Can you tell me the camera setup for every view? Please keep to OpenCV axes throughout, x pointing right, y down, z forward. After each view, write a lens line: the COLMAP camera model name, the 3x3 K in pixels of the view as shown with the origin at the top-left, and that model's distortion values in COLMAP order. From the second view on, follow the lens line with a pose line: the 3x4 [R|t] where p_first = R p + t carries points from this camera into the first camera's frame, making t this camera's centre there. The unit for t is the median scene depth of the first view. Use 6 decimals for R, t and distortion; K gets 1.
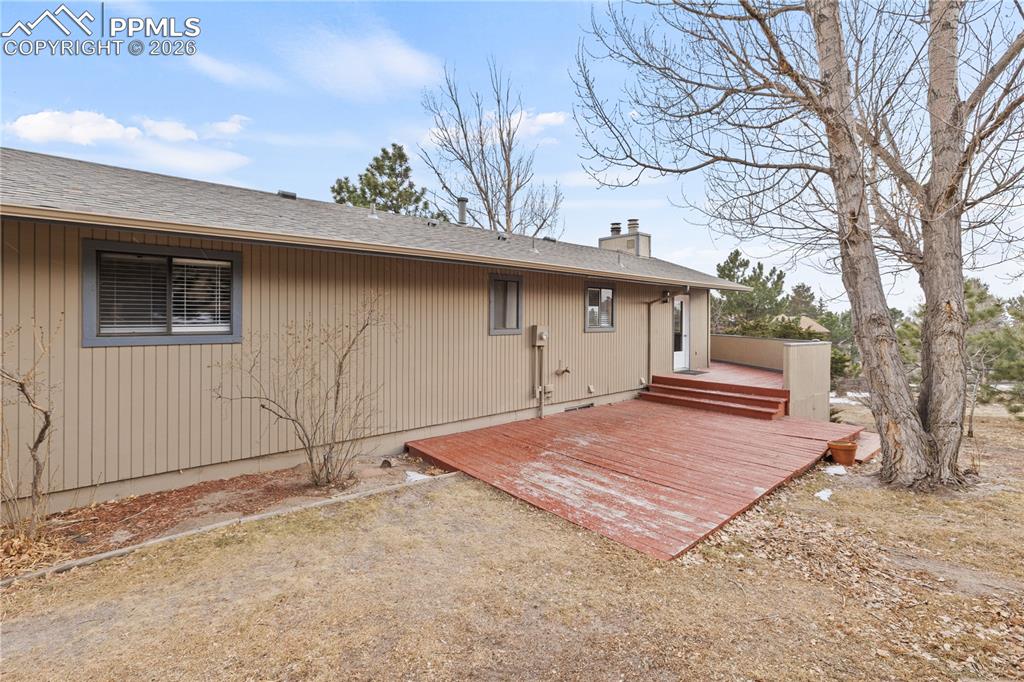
lens RADIAL K [[444.8, 0, 505.2], [0, 444.8, 320.4], [0, 0, 1]] dist [-0.001571, -0.000215]
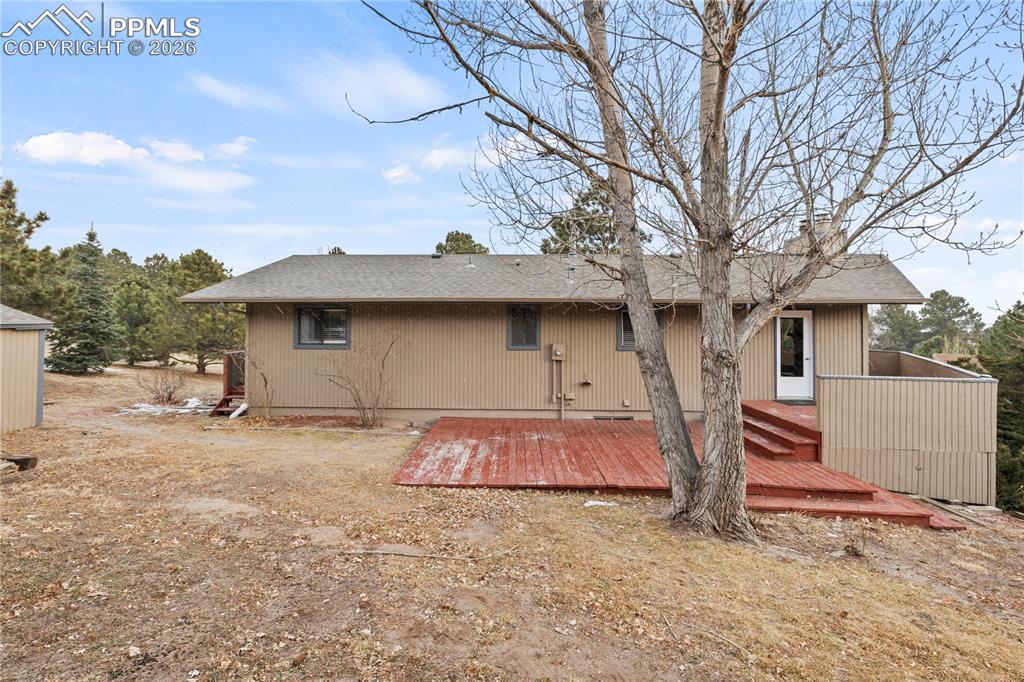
lens RADIAL K [[444.8, 0, 510.7], [0, 444.8, 332.1], [0, 0, 1]] dist [-0.001571, -0.000215]
pose [[0.729428, 0.010339, -0.683979, 0.912482], [-0.003864, 0.999932, 0.010994, -0.036486], [0.684046, -0.005377, 0.729419, 0.025428]]
